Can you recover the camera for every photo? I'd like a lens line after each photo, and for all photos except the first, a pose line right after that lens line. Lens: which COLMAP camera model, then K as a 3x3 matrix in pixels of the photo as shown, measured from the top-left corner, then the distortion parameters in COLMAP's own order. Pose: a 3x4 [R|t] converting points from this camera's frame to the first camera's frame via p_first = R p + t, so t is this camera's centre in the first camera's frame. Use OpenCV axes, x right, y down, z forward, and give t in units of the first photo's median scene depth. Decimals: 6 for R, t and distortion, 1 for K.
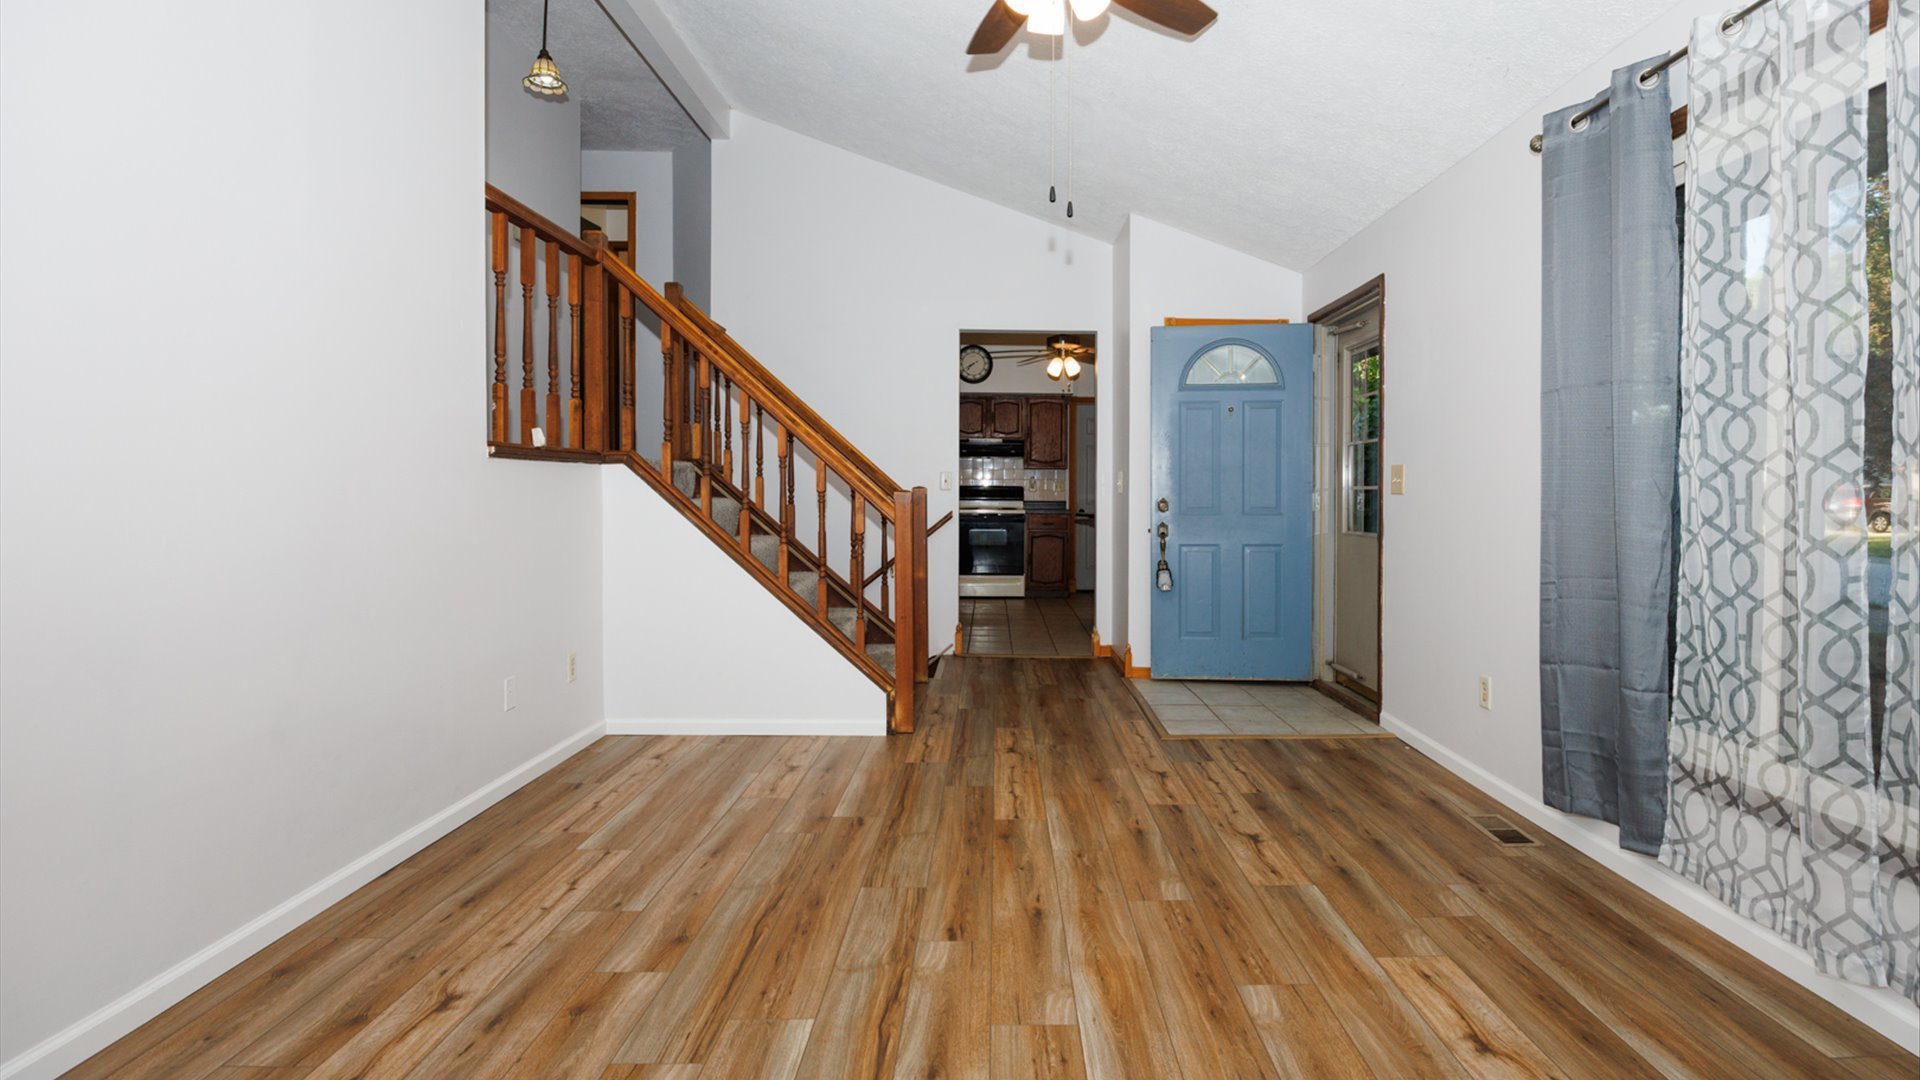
lens RADIAL K [[933.8, 0, 1013.0], [0, 933.8, 520.0], [0, 0, 1]] dist [-0.016213, 0.000750]
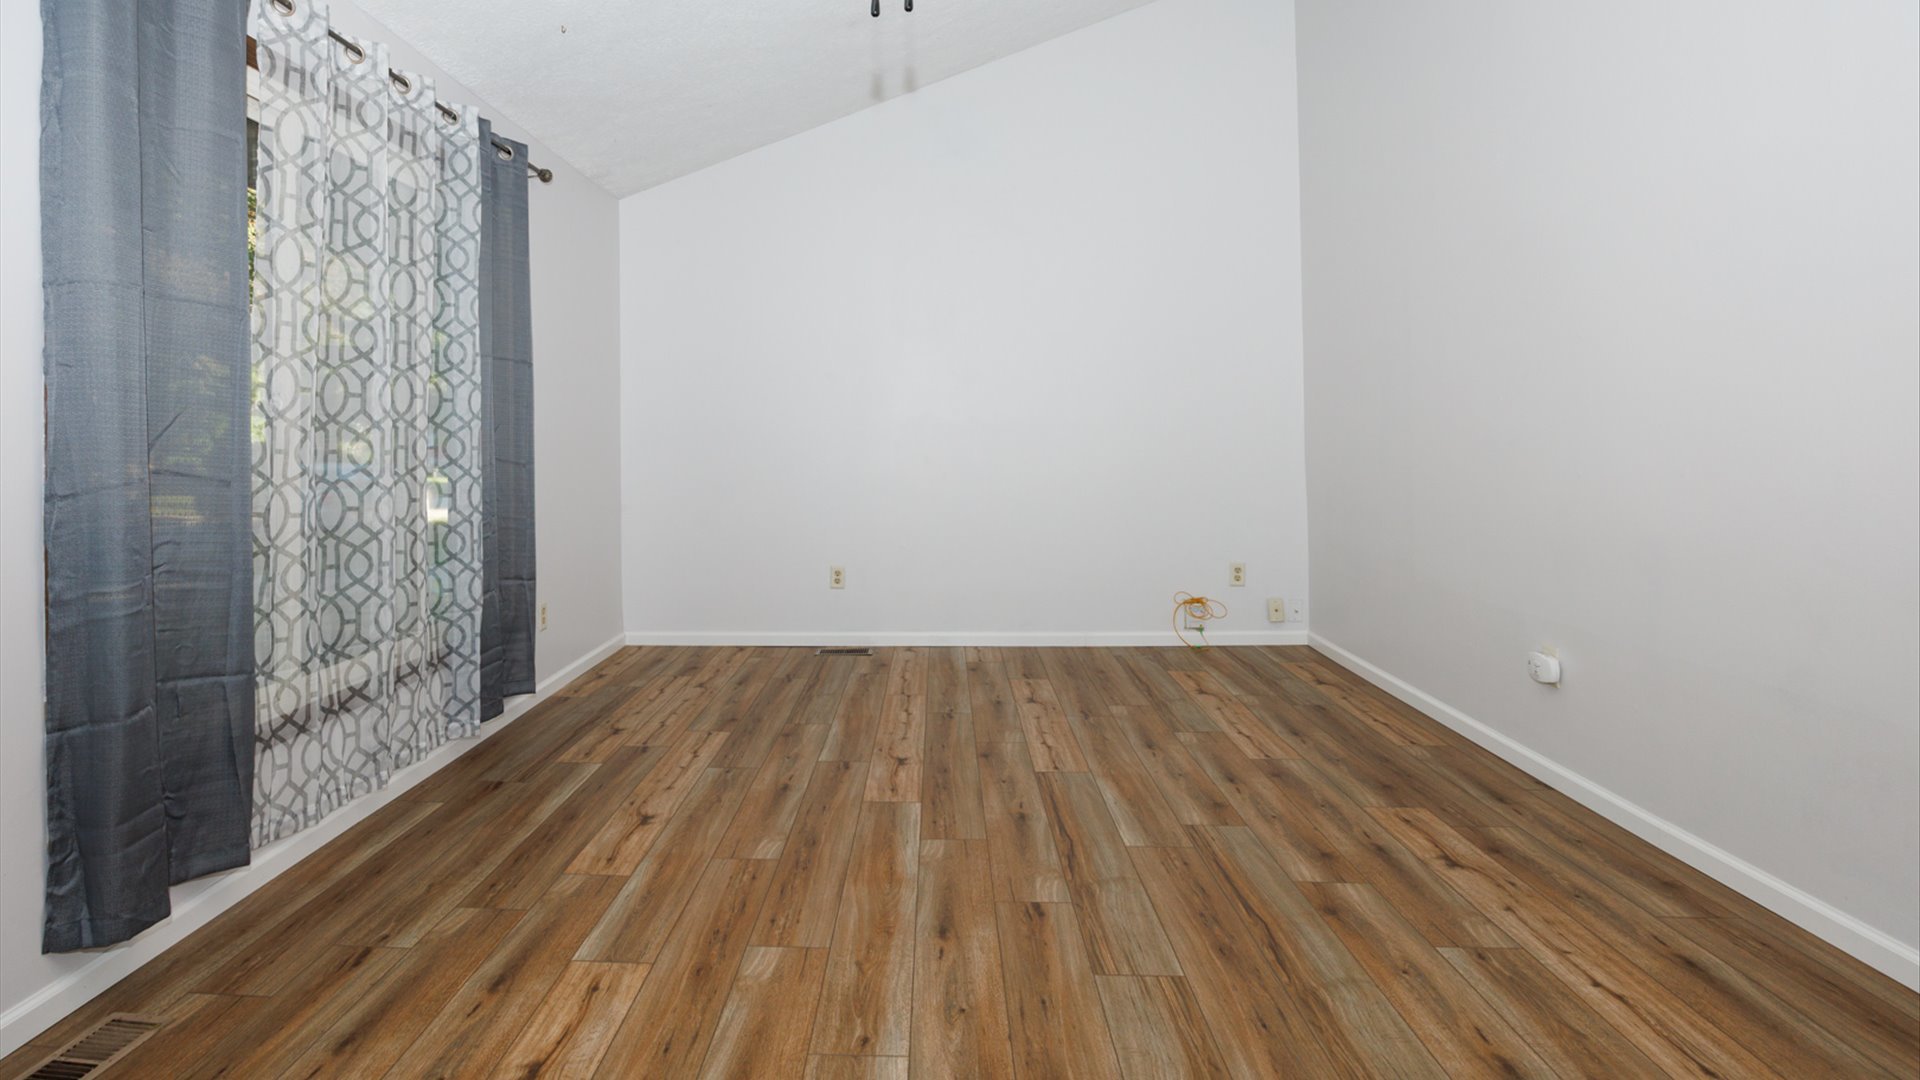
lens RADIAL K [[944.0, 0, 877.8], [0, 944.0, 421.6], [0, 0, 1]] dist [-0.012317, 0.000589]
pose [[-0.996473, 0.013007, 0.082904, 0.009557], [0.013580, 0.999888, 0.006348, -0.050211], [-0.082812, 0.007452, -0.996537, 1.945847]]
